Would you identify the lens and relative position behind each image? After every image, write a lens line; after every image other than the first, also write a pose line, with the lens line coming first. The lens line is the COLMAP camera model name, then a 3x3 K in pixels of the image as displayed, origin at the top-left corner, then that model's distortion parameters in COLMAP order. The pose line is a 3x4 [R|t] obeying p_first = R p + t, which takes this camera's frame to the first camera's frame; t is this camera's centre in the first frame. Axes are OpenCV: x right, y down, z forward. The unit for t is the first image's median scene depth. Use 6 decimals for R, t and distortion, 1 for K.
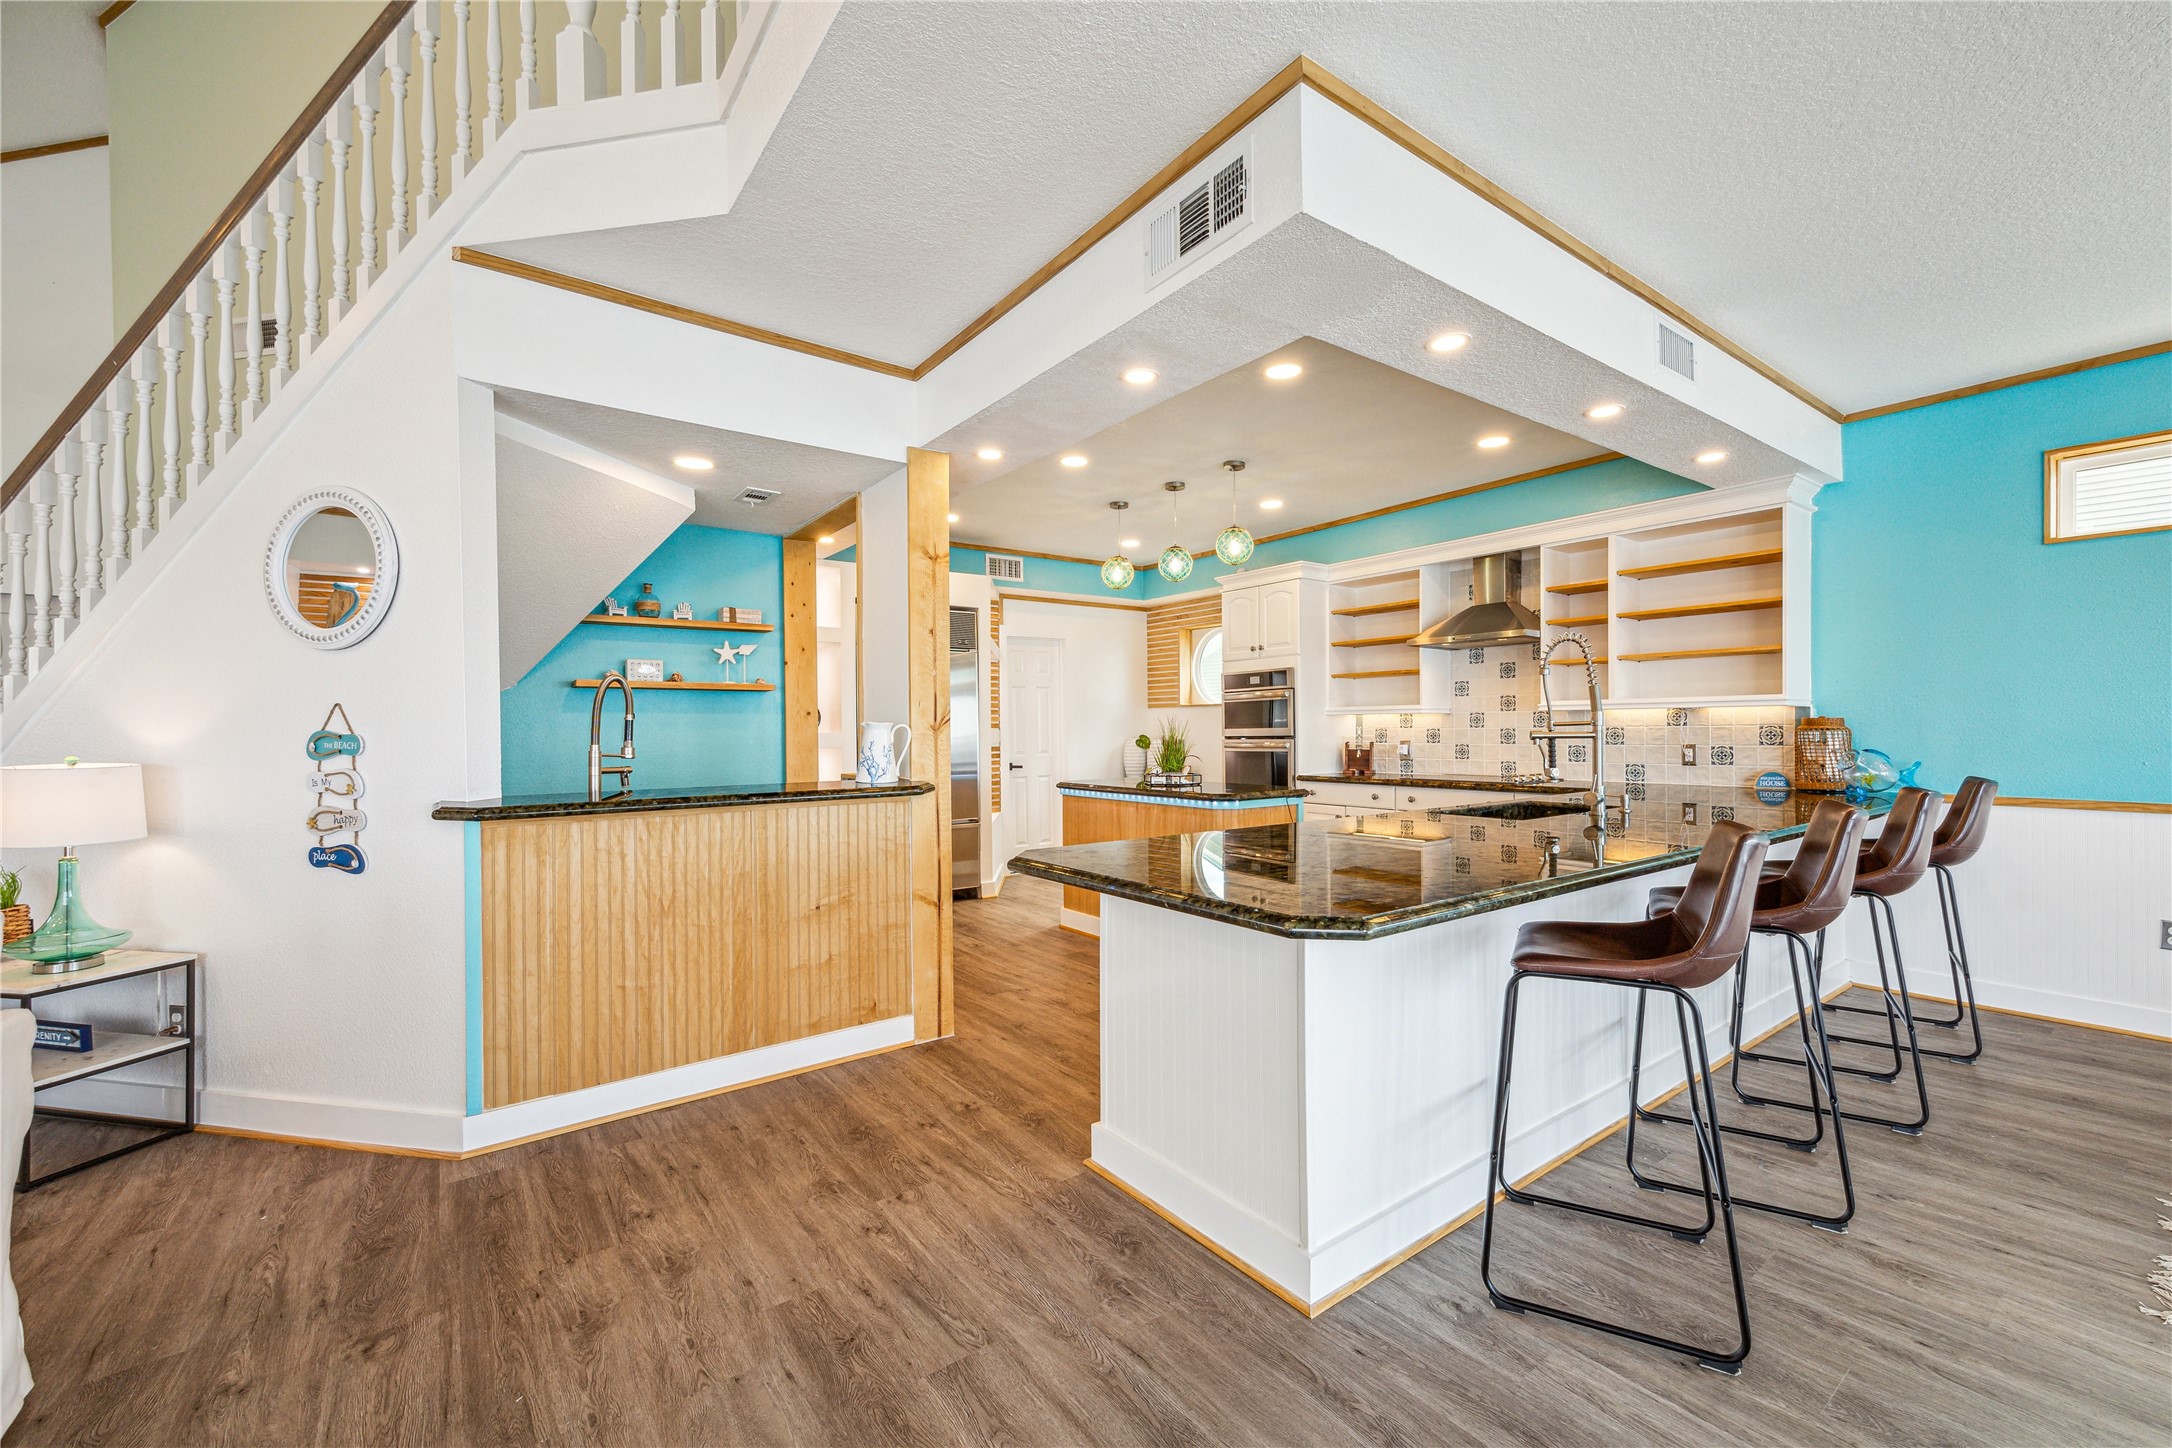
lens RADIAL K [[871.1, 0, 1103.0], [0, 871.1, 731.3], [0, 0, 1]] dist [0.002276, 0.000292]
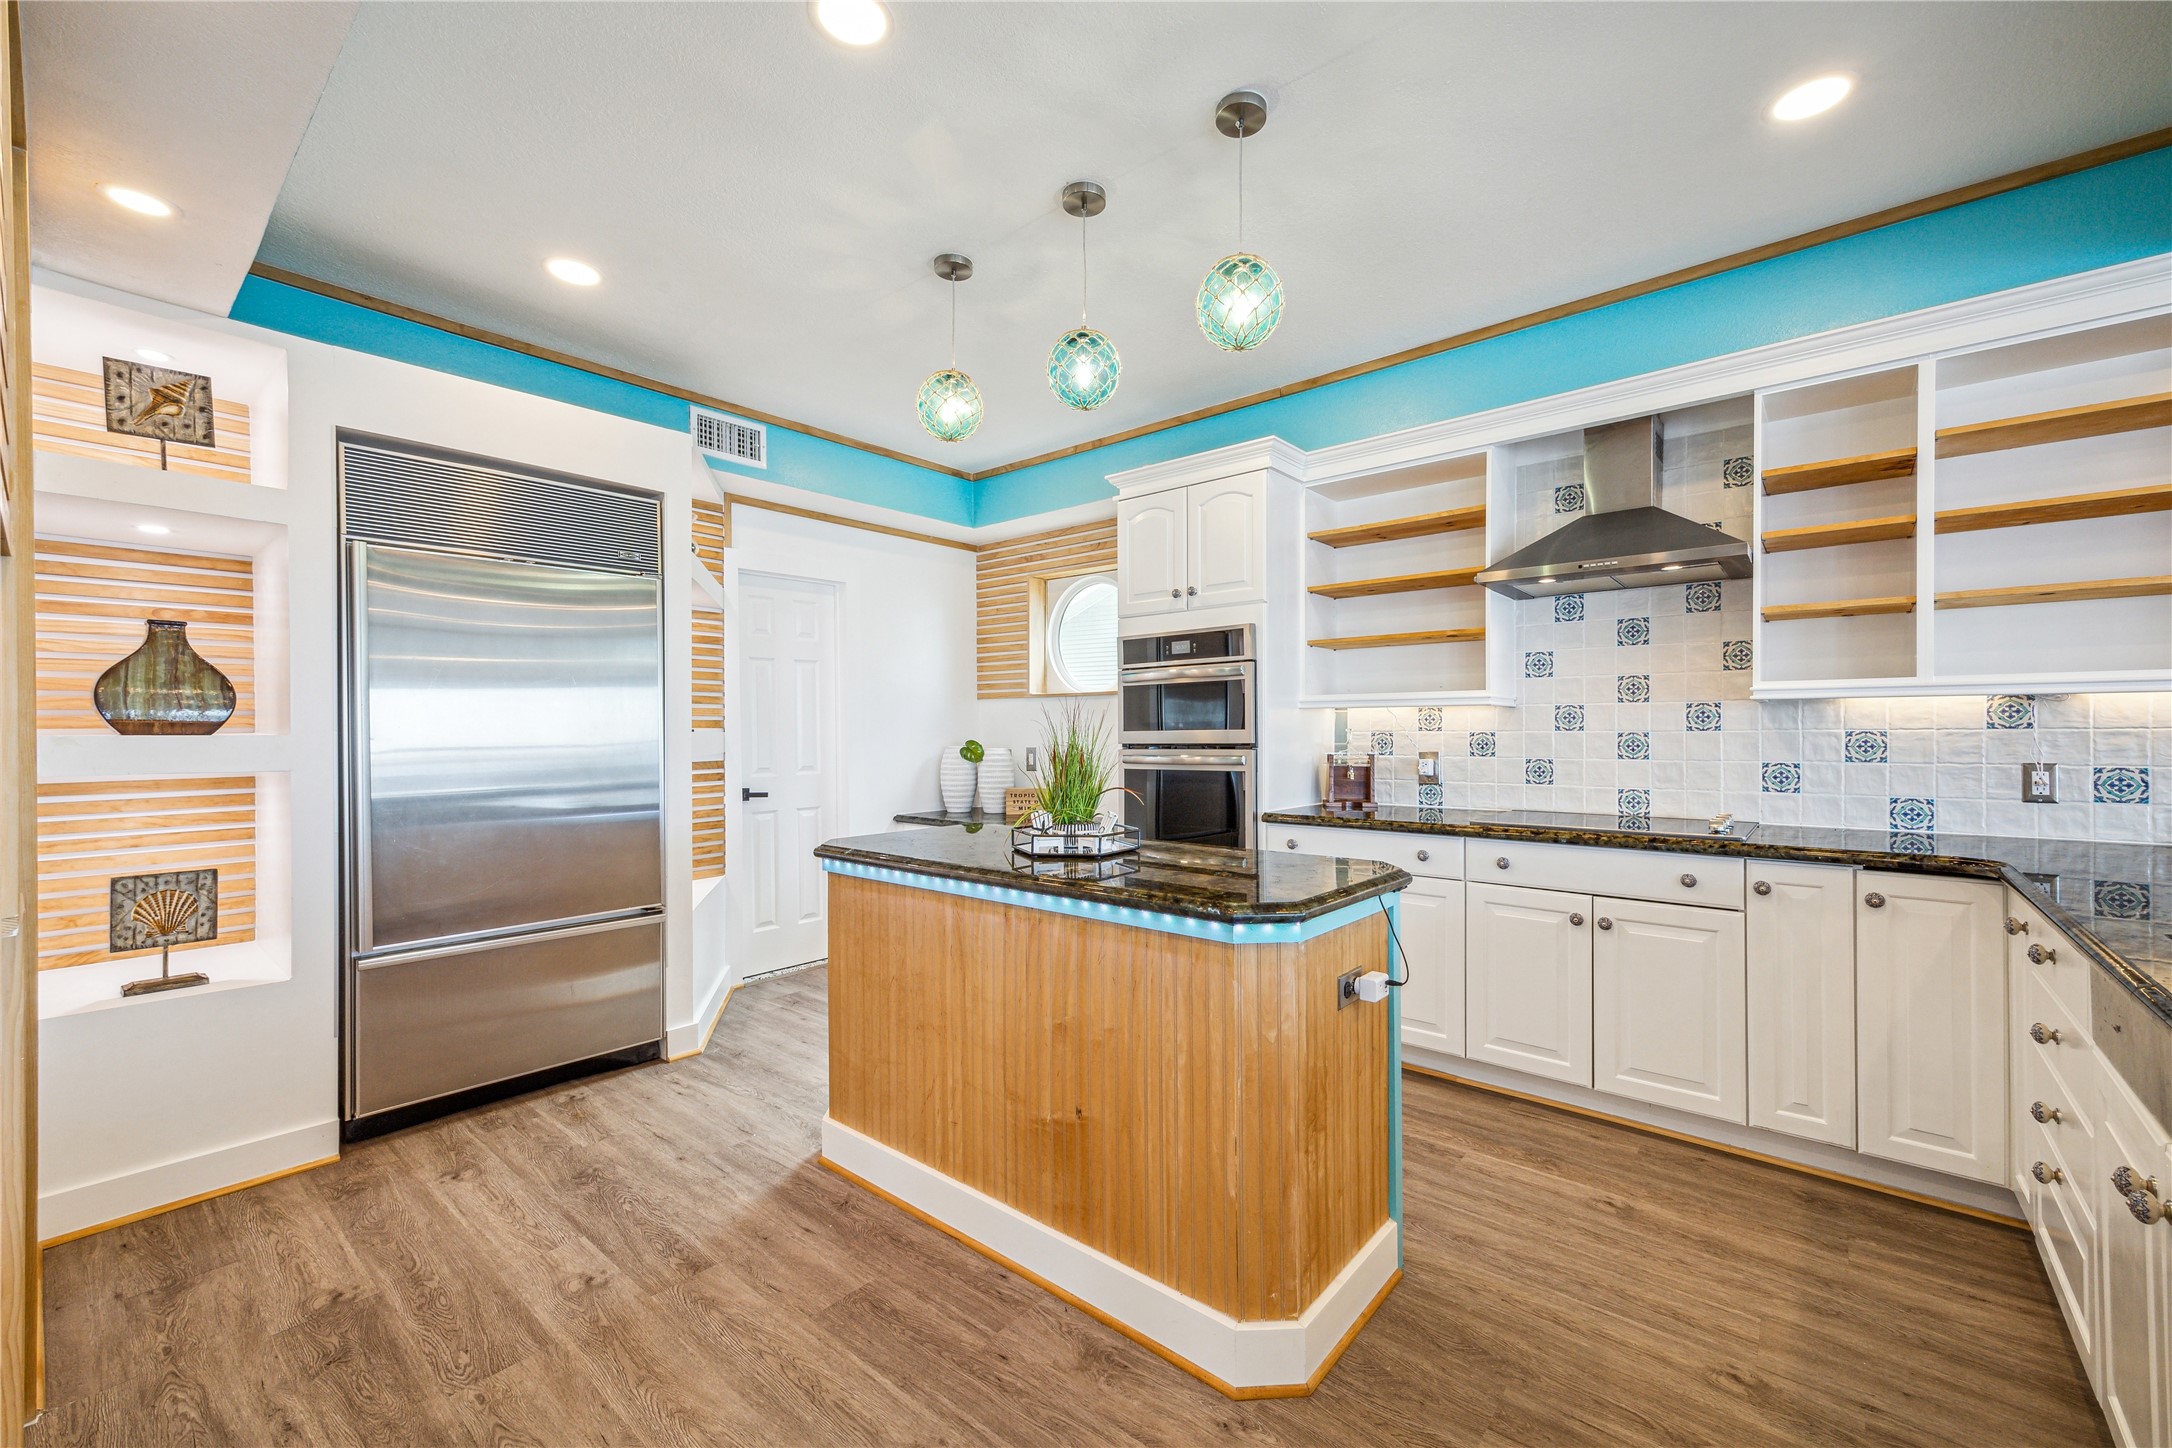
lens RADIAL K [[871.1, 0, 1103.0], [0, 871.1, 731.3], [0, 0, 1]] dist [0.002276, 0.000292]
pose [[0.972713, 0.004643, 0.231966, -0.010831], [-0.003791, 0.999984, -0.004116, -0.000255], [-0.231981, 0.003124, 0.972715, 0.465478]]
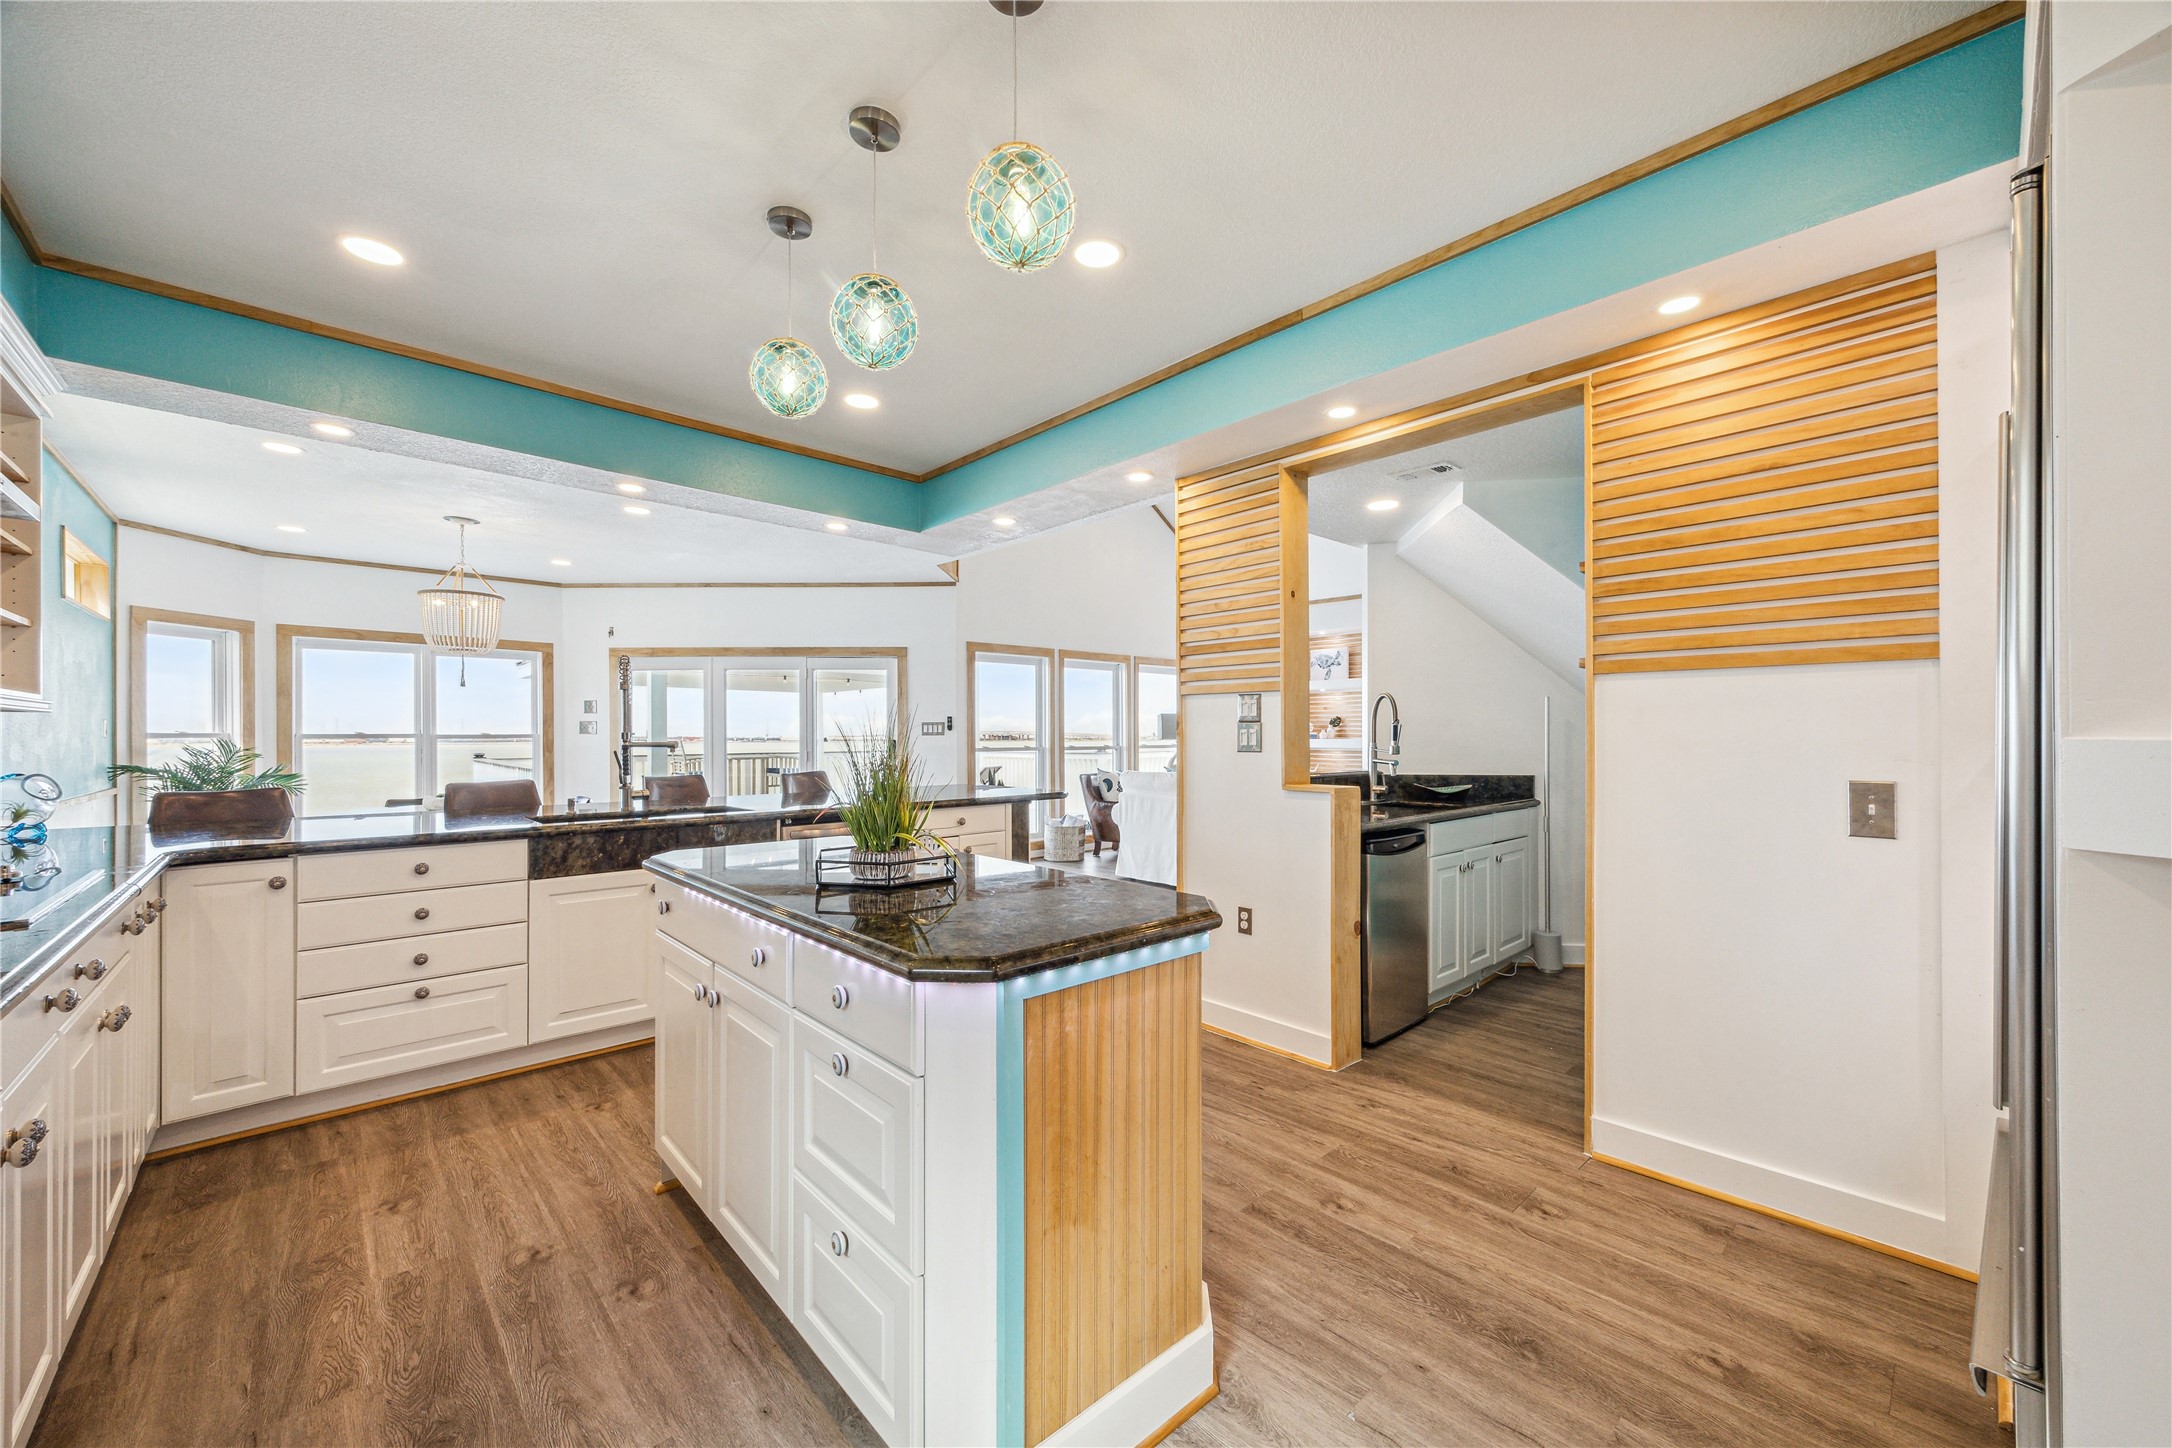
lens RADIAL K [[830.1, 0, 1101.0], [0, 830.1, 727.4], [0, 0, 1]] dist [0.002452, 0.000169]
pose [[-0.992791, 0.009805, -0.119454, 0.023472], [0.010345, 0.999939, -0.003906, -0.004267], [0.119409, -0.005113, -0.992832, 1.172897]]
